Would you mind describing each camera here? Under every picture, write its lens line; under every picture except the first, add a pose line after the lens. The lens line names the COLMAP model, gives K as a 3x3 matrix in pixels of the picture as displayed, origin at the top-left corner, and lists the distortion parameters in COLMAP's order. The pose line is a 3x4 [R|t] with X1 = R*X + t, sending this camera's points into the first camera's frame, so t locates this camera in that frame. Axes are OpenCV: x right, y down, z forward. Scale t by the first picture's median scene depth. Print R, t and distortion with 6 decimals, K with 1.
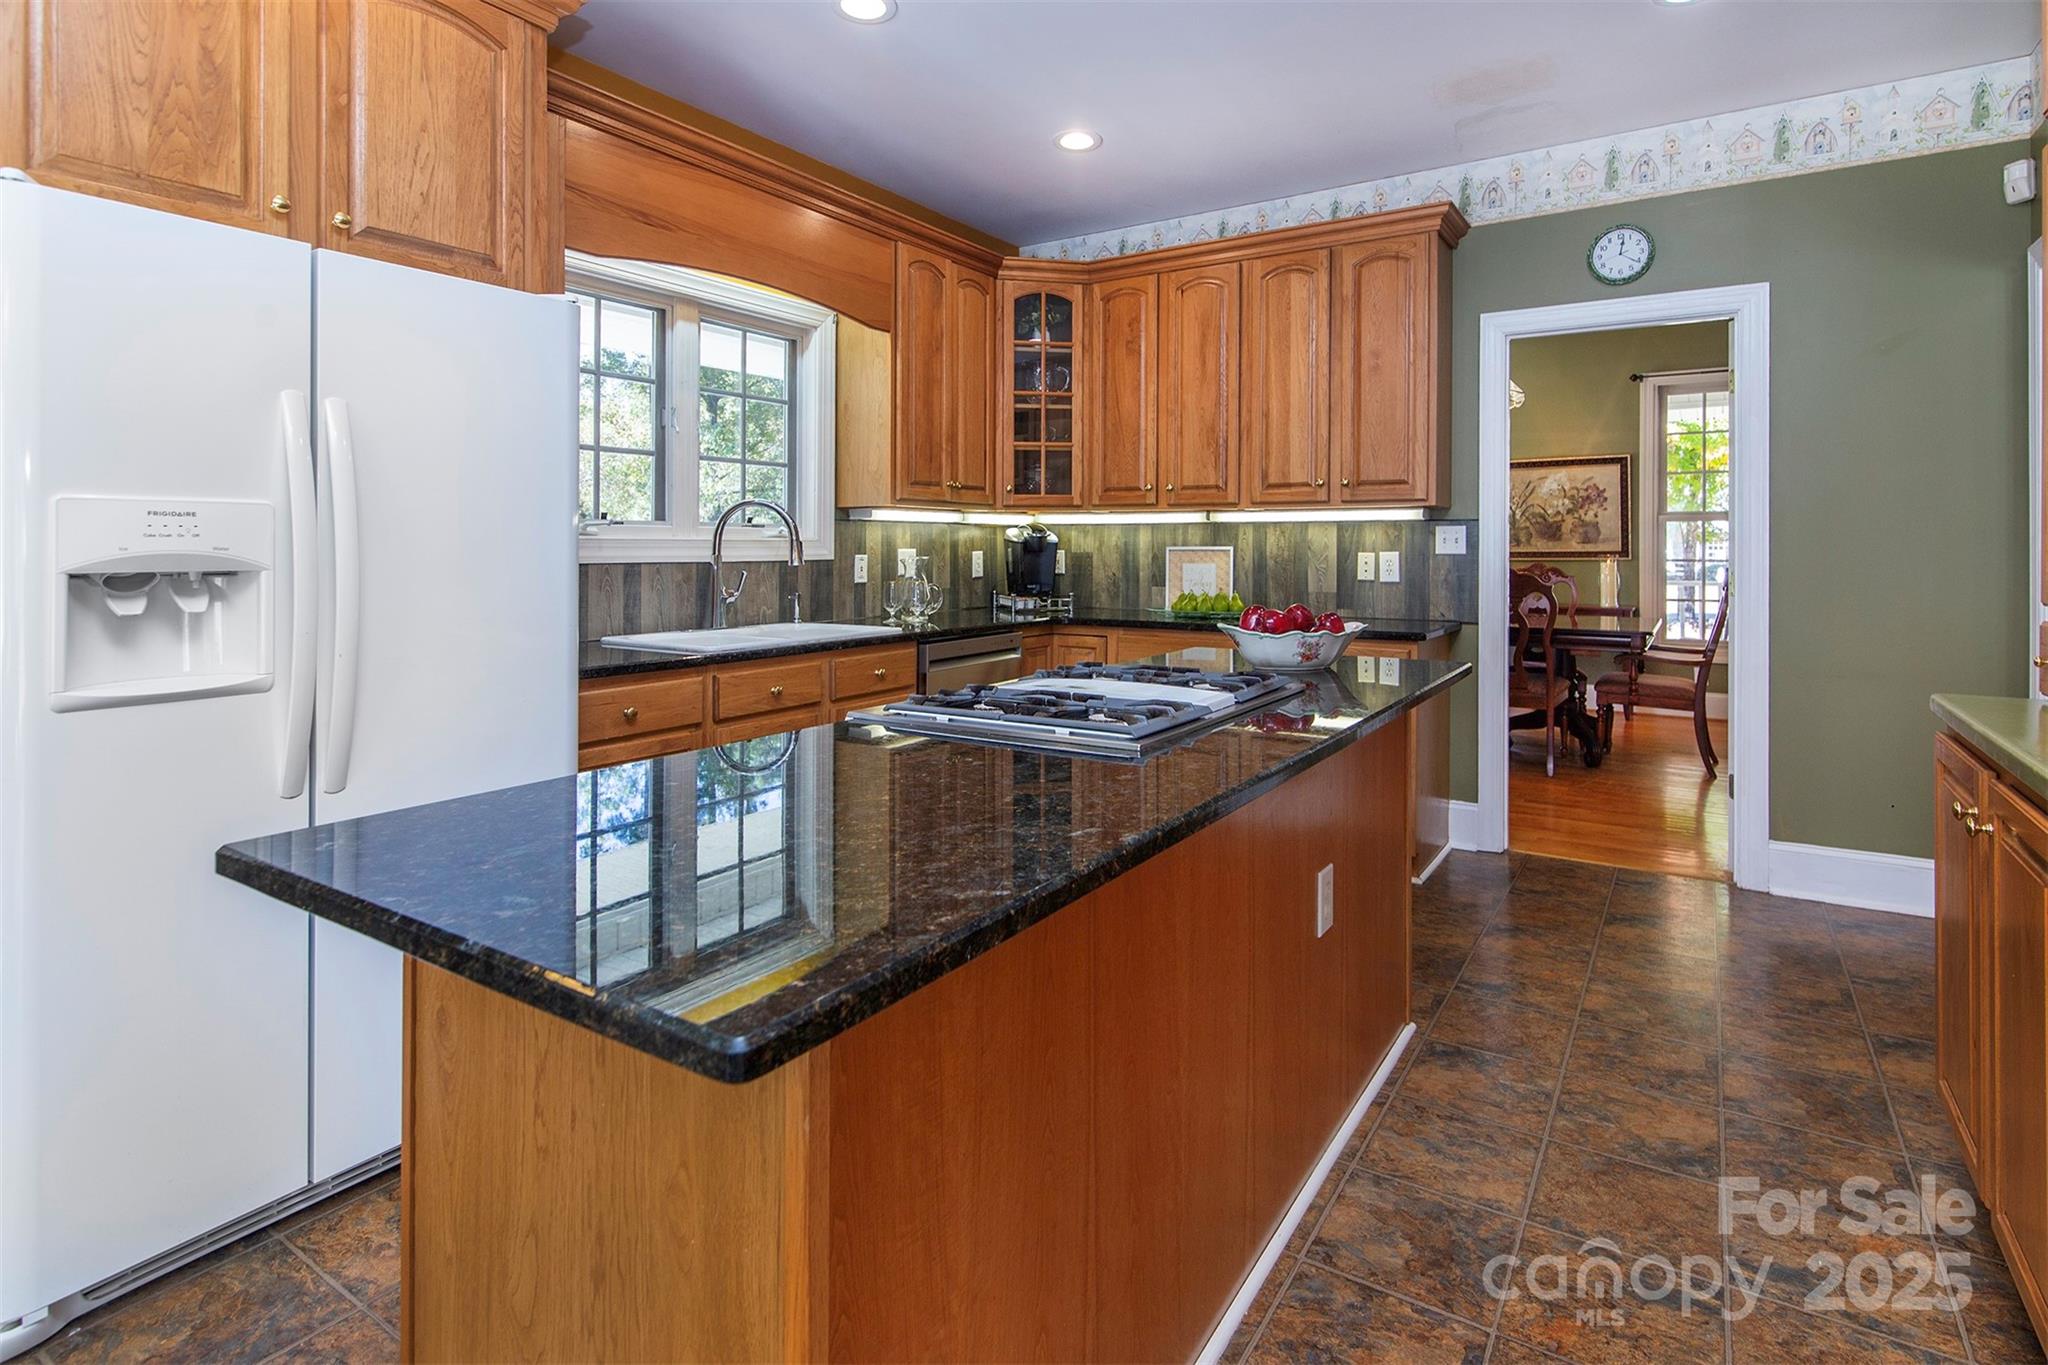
lens RADIAL K [[1012.9, 0, 1047.8], [0, 1012.9, 548.0], [0, 0, 1]] dist [0.004817, -0.004524]
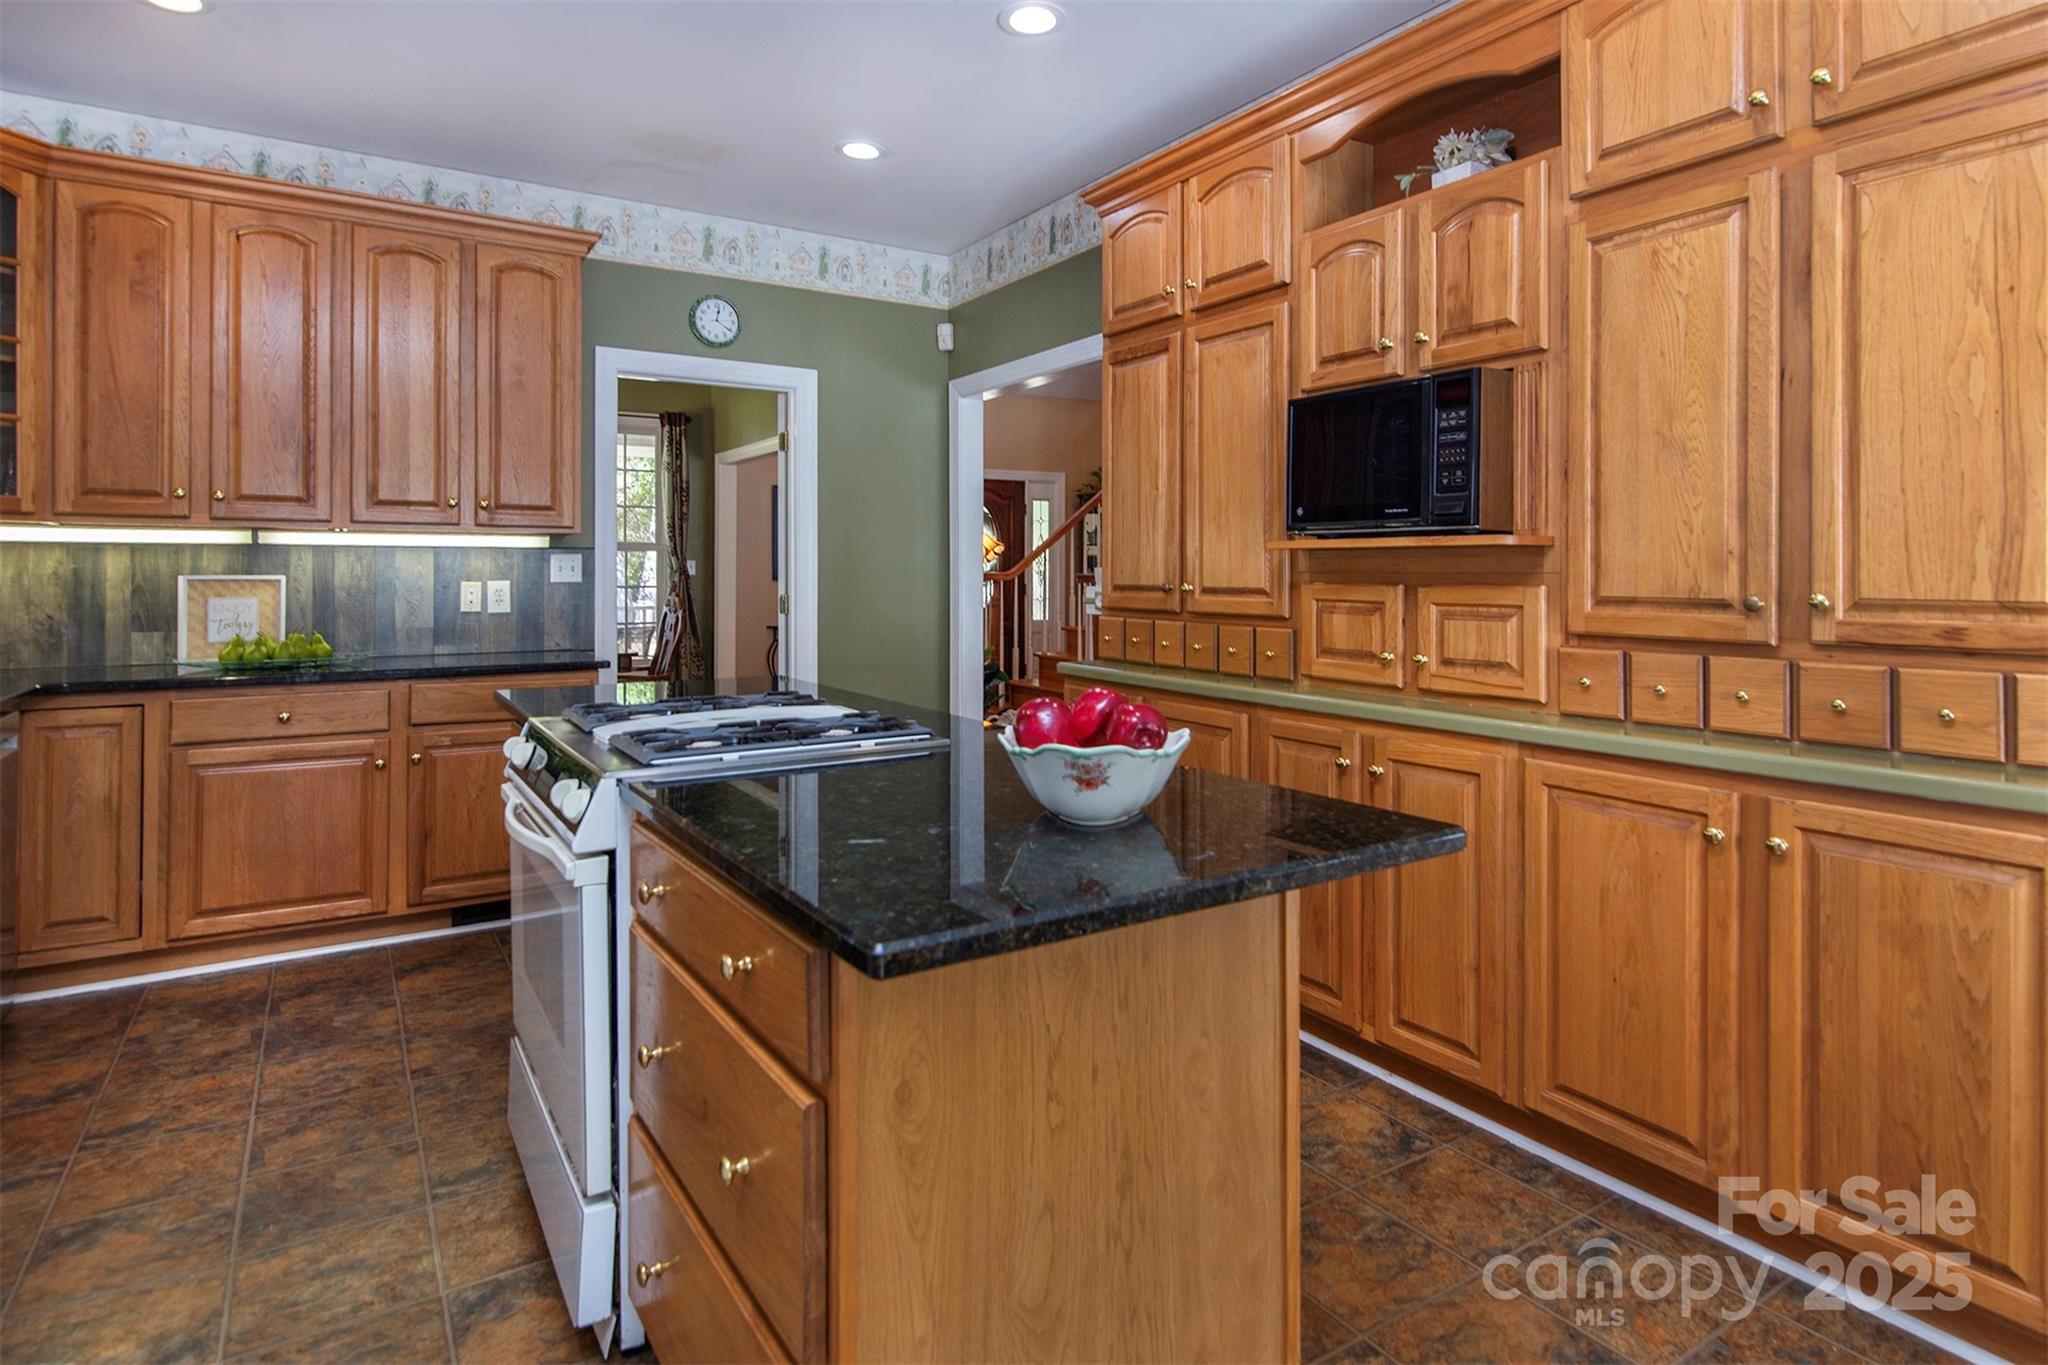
lens RADIAL K [[1111.8, 0, 1045.6], [0, 1111.8, 572.5], [0, 0, 1]] dist [-0.003483, 0.000159]
pose [[0.412426, -0.000057, 0.910991, -0.407589], [0.002583, 0.999996, -0.001106, -0.001366], [-0.910987, 0.002809, 0.412425, 0.131150]]
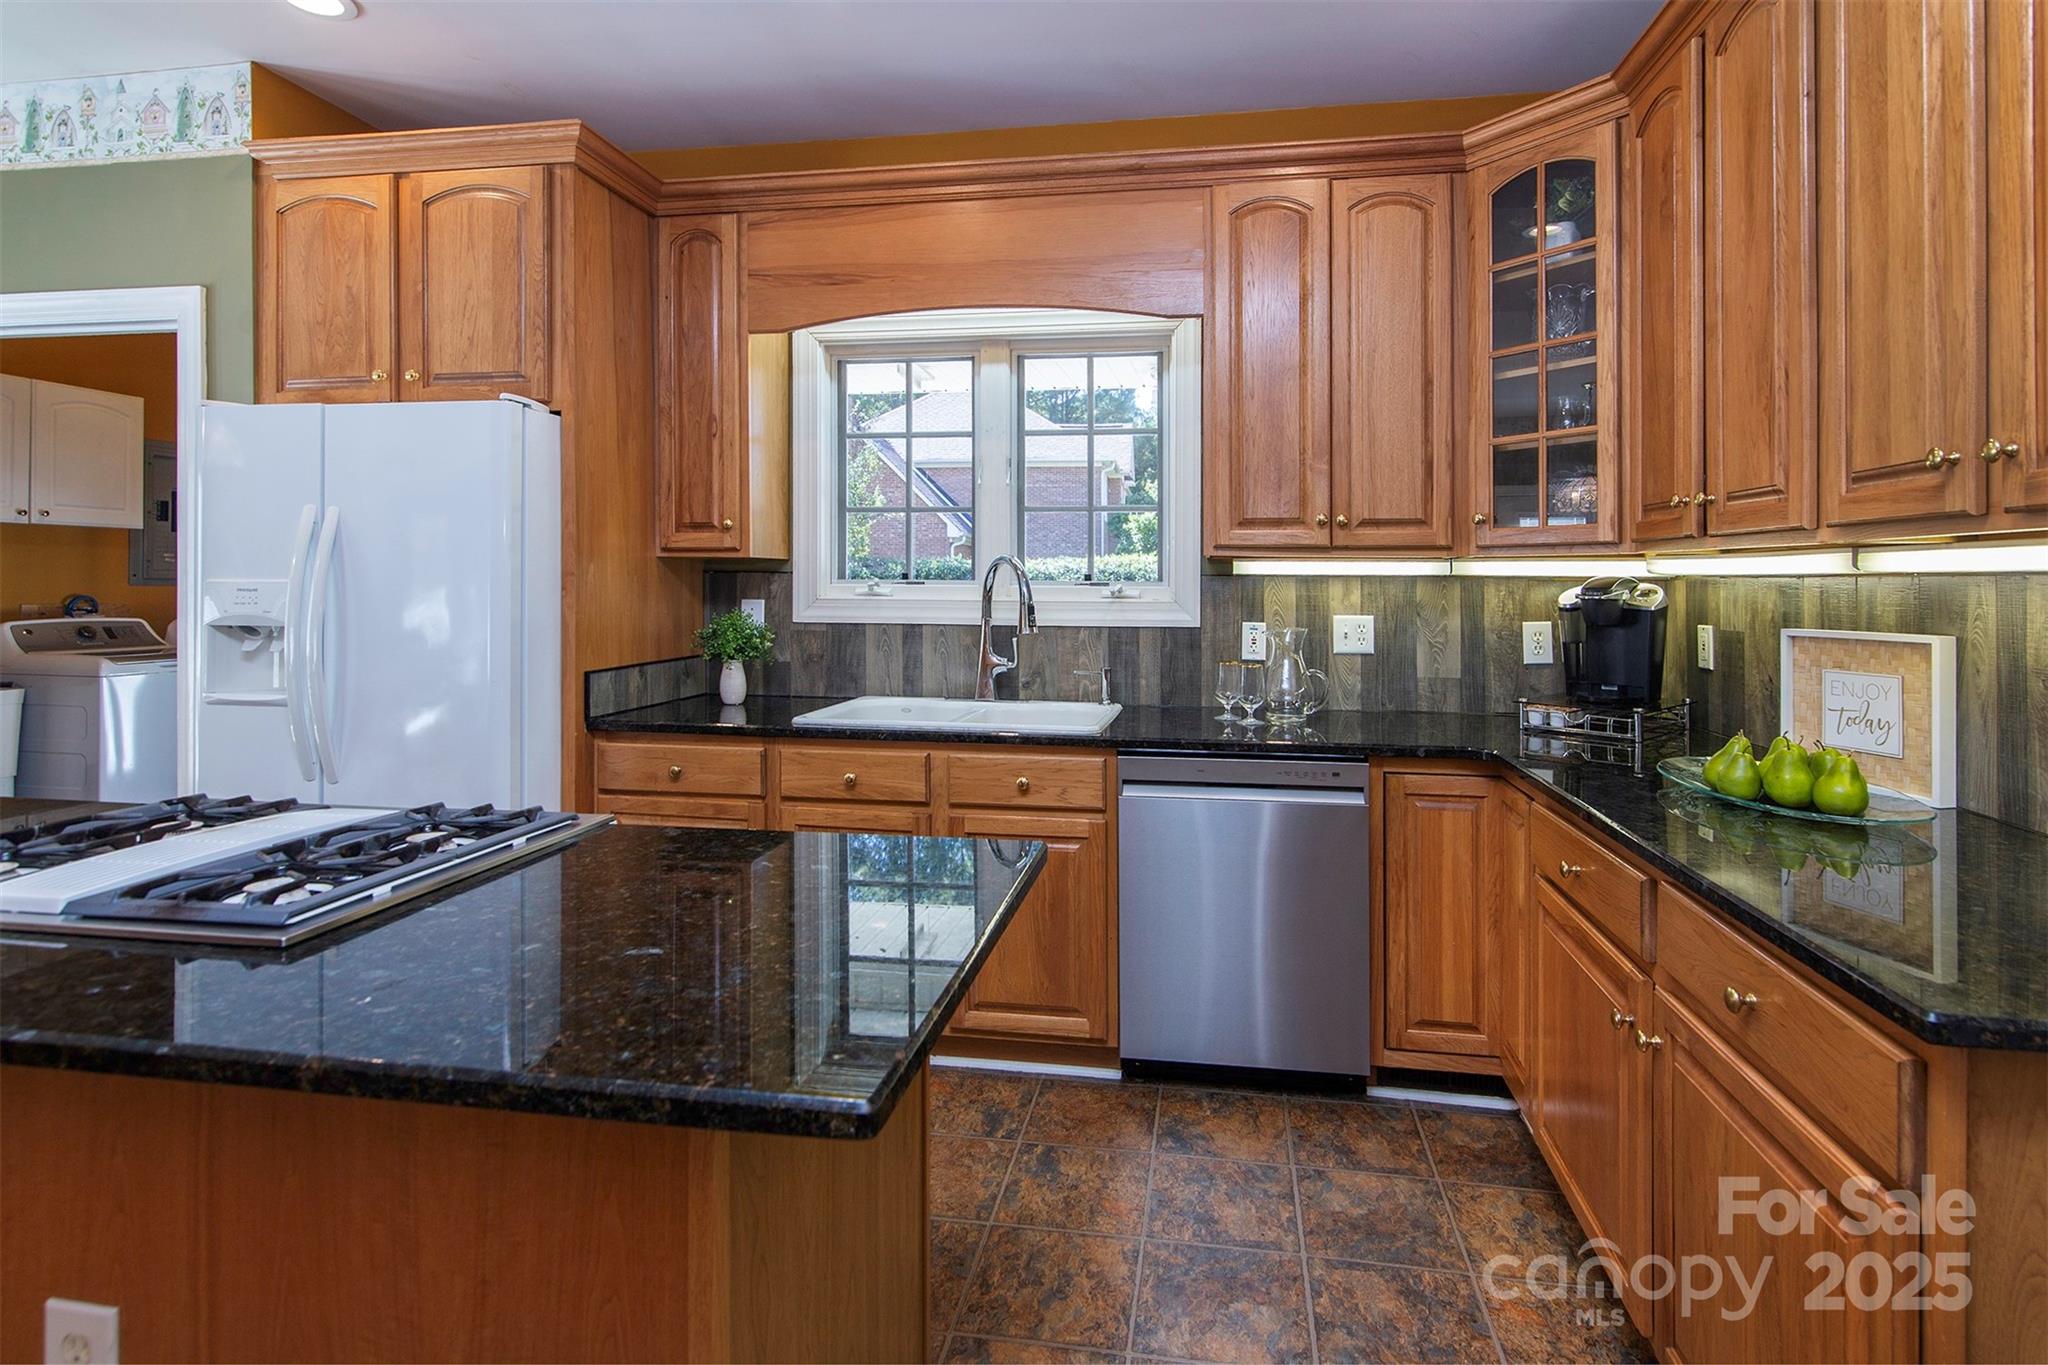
lens RADIAL K [[1012.9, 0, 1068.3], [0, 1012.9, 573.3], [0, 0, 1]] dist [0.004817, -0.004524]
pose [[0.408393, -0.005859, -0.912787, 0.462809], [-0.008134, 0.999916, -0.010057, -0.021684], [0.912770, 0.011531, 0.408311, 0.617815]]
